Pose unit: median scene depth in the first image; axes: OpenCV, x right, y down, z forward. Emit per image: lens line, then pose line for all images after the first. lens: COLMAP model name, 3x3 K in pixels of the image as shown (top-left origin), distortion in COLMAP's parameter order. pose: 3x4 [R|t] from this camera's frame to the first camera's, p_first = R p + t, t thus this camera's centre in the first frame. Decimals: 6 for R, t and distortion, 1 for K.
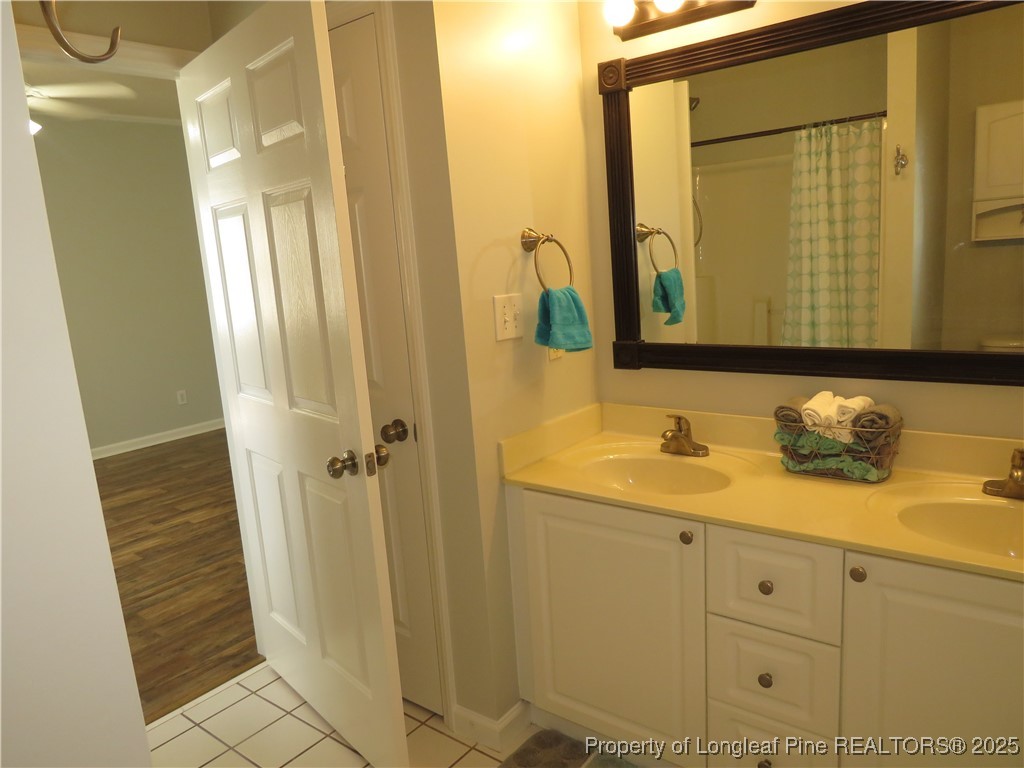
lens RADIAL K [[731.3, 0, 512.0], [0, 731.3, 384.0], [0, 0, 1]] dist [-0.042670, -0.002244]
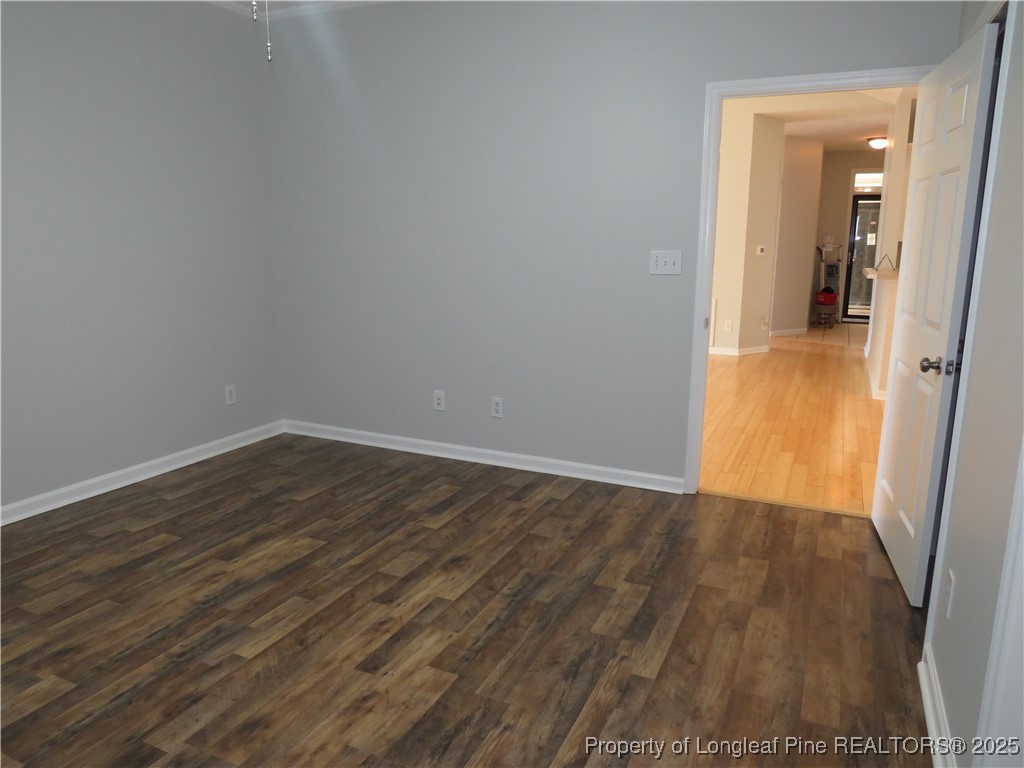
lens RADIAL K [[719.8, 0, 506.0], [0, 719.8, 385.1], [0, 0, 1]] dist [-0.031013, 0.001156]
pose [[0.966792, 0.033675, 0.253337, -0.526718], [-0.037329, 0.999257, 0.009629, -0.012840], [-0.252825, -0.018766, 0.967330, 0.329170]]
